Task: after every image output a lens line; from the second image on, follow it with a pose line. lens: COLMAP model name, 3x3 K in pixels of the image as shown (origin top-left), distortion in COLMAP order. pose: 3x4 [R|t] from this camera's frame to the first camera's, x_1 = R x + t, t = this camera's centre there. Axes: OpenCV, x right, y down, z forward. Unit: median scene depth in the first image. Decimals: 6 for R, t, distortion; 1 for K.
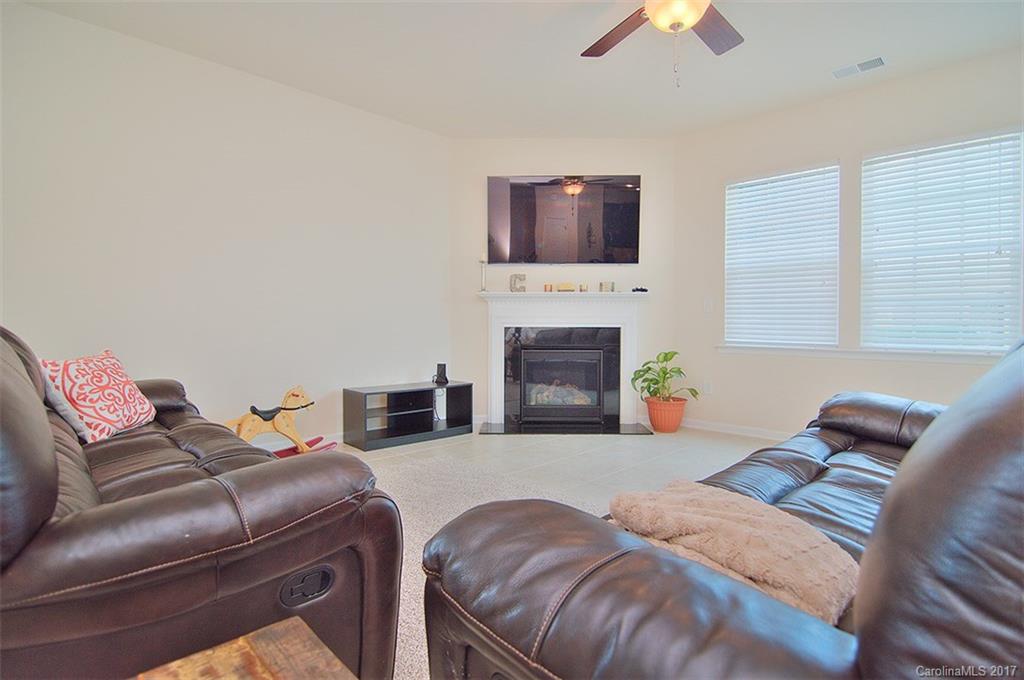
lens RADIAL K [[517.5, 0, 512.0], [0, 517.5, 340.0], [0, 0, 1]] dist [0.000148, -0.000055]
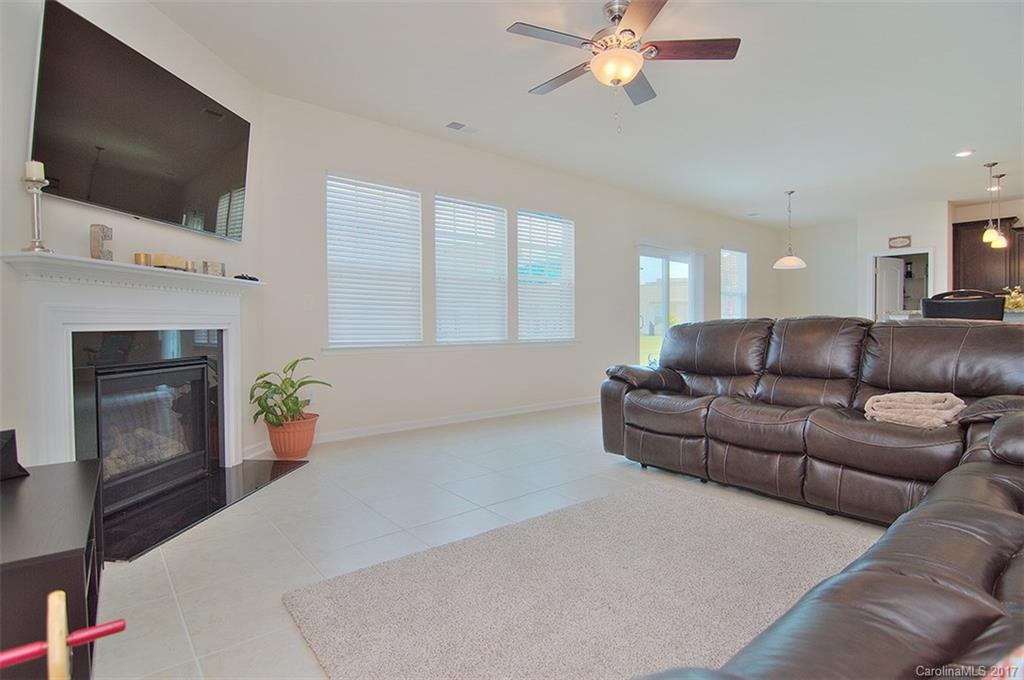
lens RADIAL K [[517.5, 0, 512.0], [0, 517.5, 340.0], [0, 0, 1]] dist [0.000148, -0.000055]
pose [[0.059981, -0.034055, 0.997618, -0.479375], [0.028922, 0.999058, 0.032365, -0.022339], [-0.997780, 0.026912, 0.060910, 0.604736]]
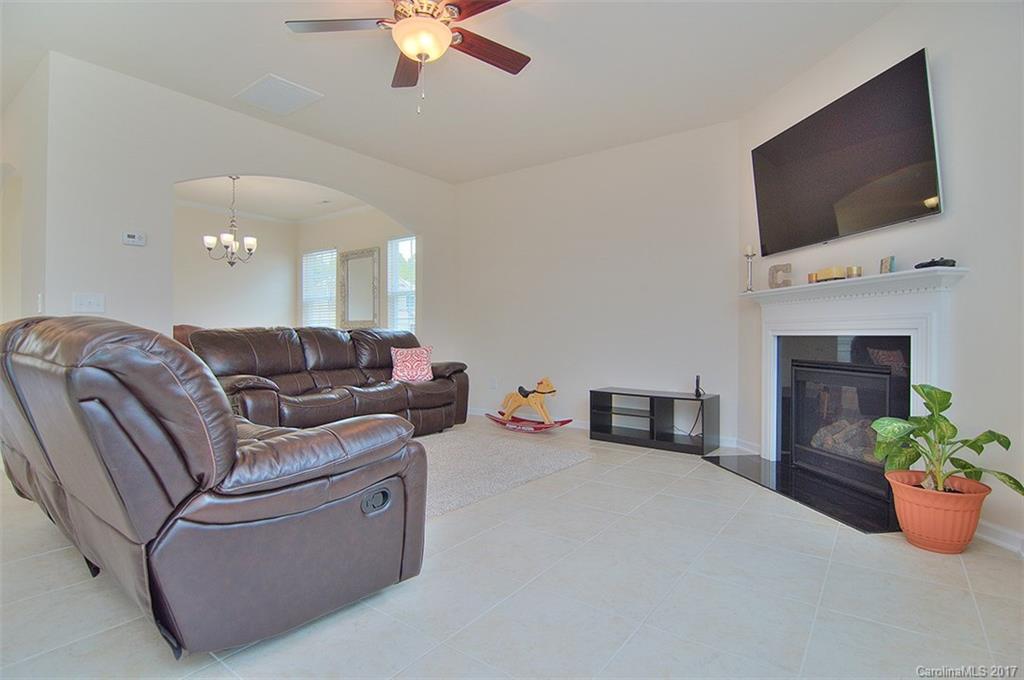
lens RADIAL K [[517.5, 0, 512.0], [0, 517.5, 340.0], [0, 0, 1]] dist [0.000148, -0.000055]
pose [[0.139137, 0.009176, -0.990231, 0.724841], [-0.024126, 0.999692, 0.005874, -0.013645], [0.989979, 0.023073, 0.139315, 0.532909]]
